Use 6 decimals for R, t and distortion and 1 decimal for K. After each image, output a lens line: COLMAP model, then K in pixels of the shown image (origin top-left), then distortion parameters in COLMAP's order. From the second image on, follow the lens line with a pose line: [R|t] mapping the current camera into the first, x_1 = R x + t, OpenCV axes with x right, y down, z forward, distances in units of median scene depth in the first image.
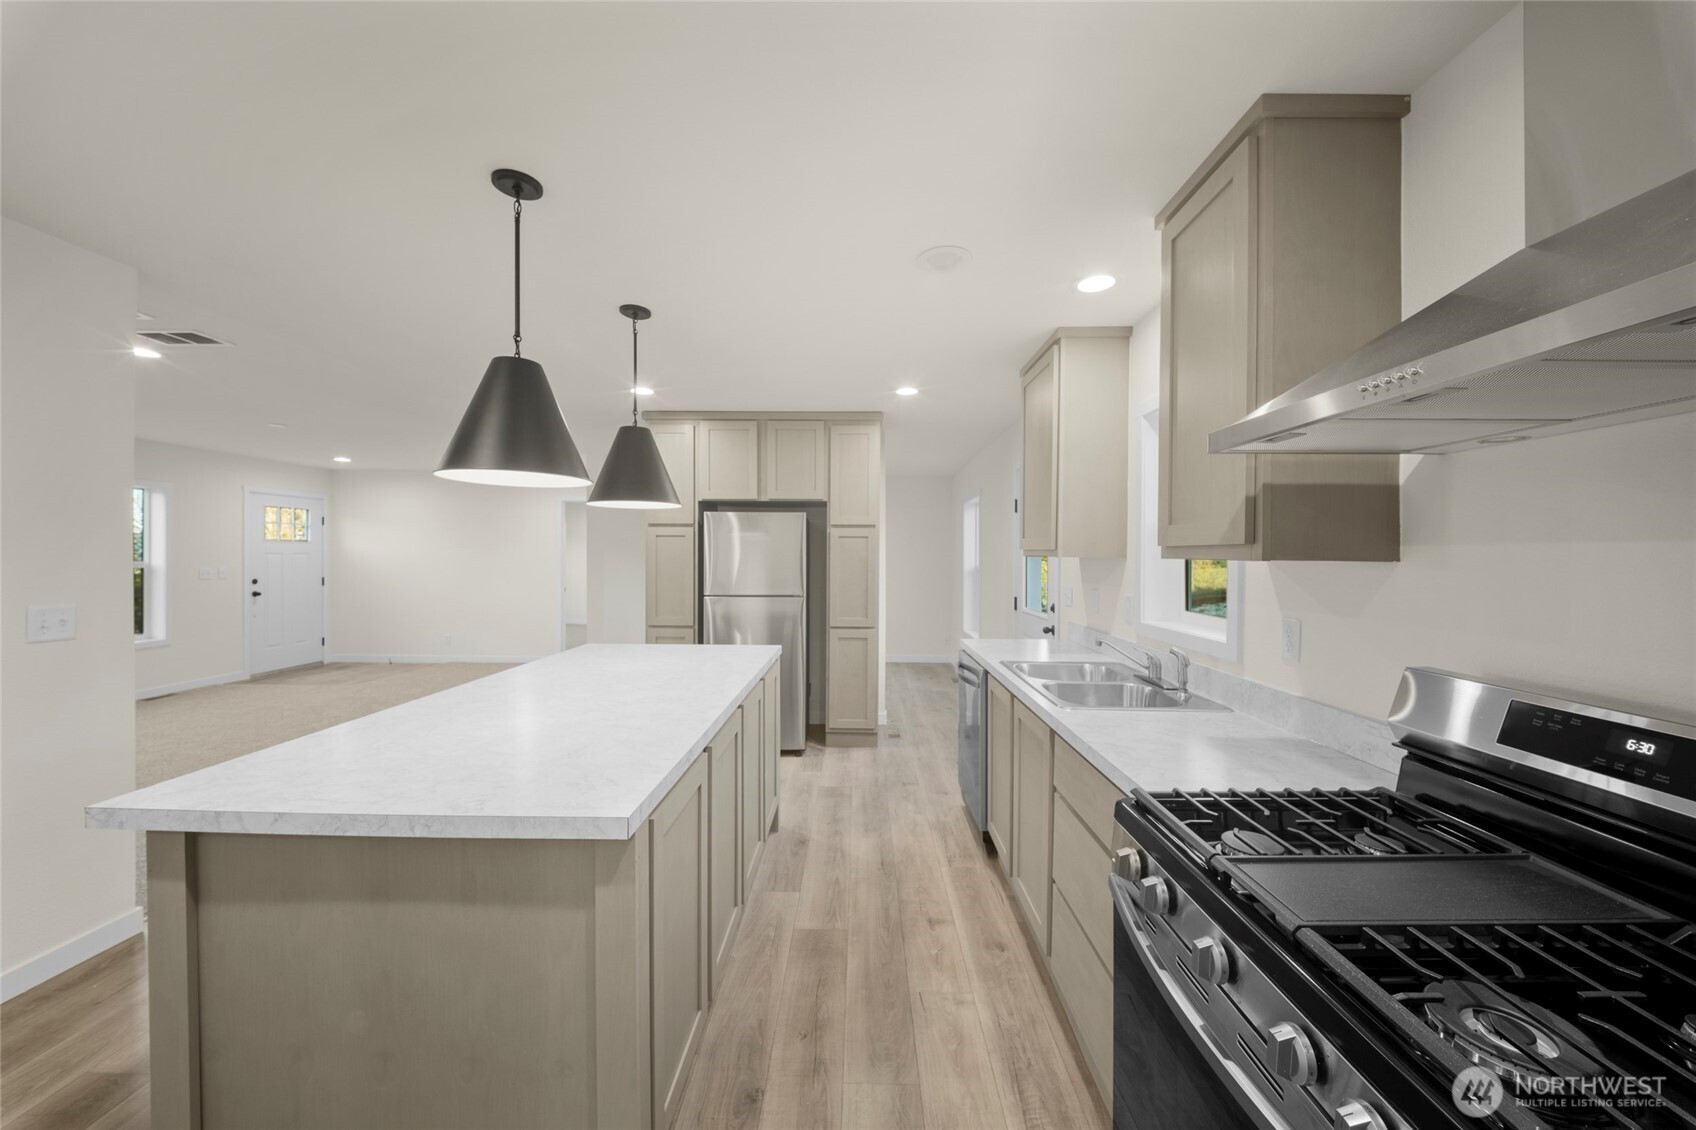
lens RADIAL K [[596.8, 0, 853.9], [0, 596.8, 563.1], [0, 0, 1]] dist [-0.011221, -0.000059]
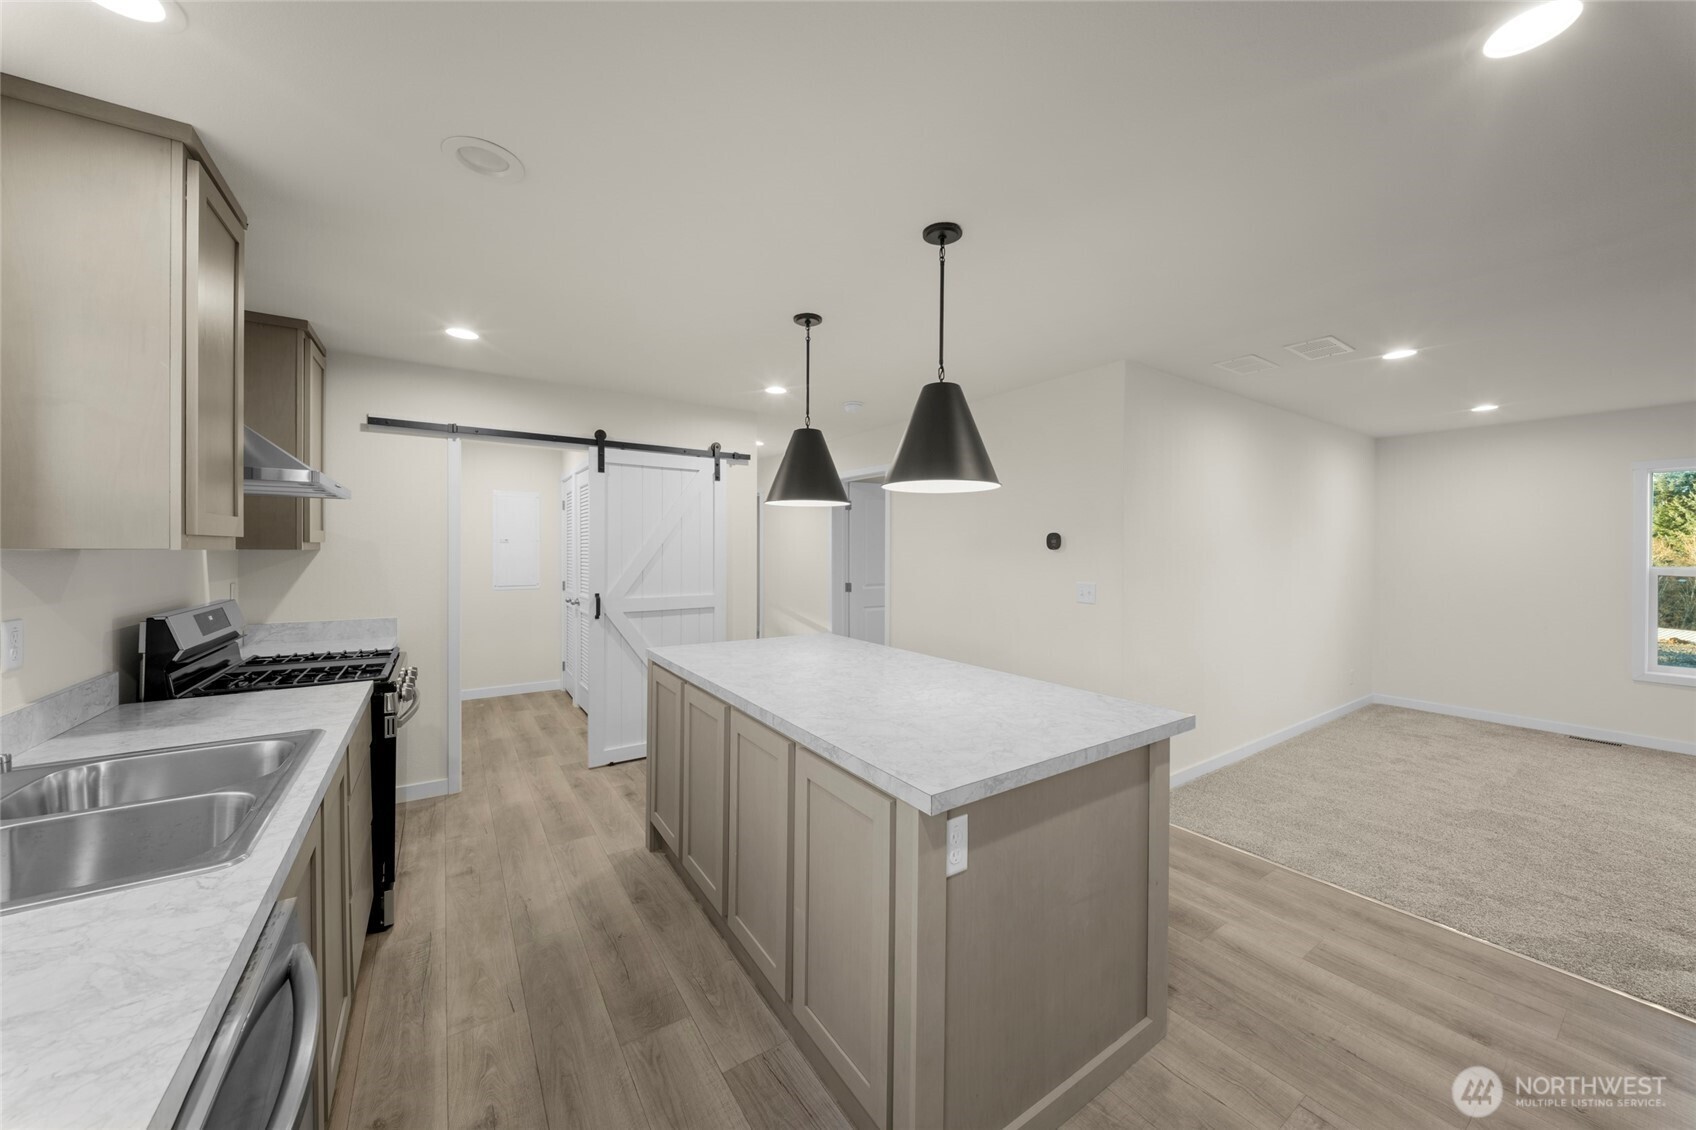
lens RADIAL K [[603.5, 0, 854.4], [0, 603.5, 551.0], [0, 0, 1]] dist [-0.005491, -0.000197]
pose [[-0.823333, -0.010244, -0.567466, 0.204944], [-0.019631, 0.999753, 0.010436, -0.029199], [0.567219, 0.019732, -0.823331, 1.980144]]
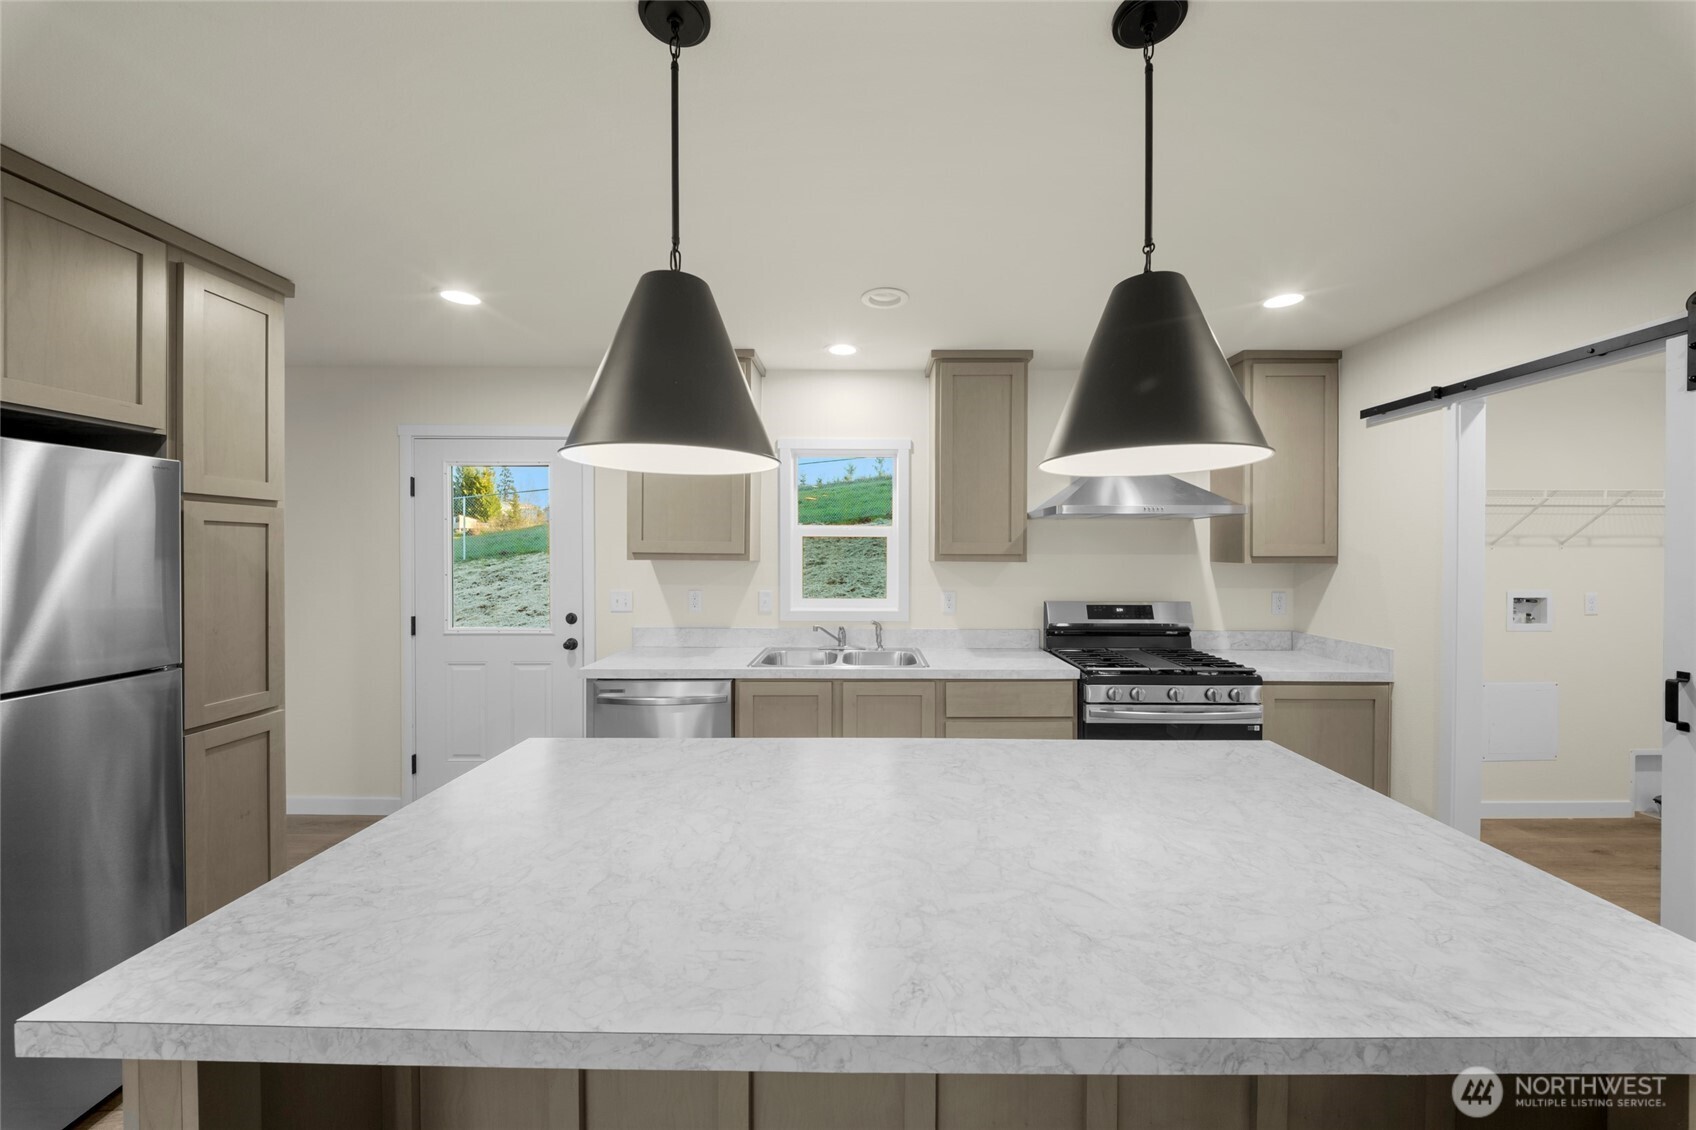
lens RADIAL K [[600.1, 0, 858.8], [0, 600.1, 549.9], [0, 0, 1]] dist [0.003145, -0.003233]
pose [[0.001473, -0.003201, 0.999994, -1.017252], [0.010933, 0.999935, 0.003185, -0.040205], [-0.999939, 0.010928, 0.001508, 1.083179]]
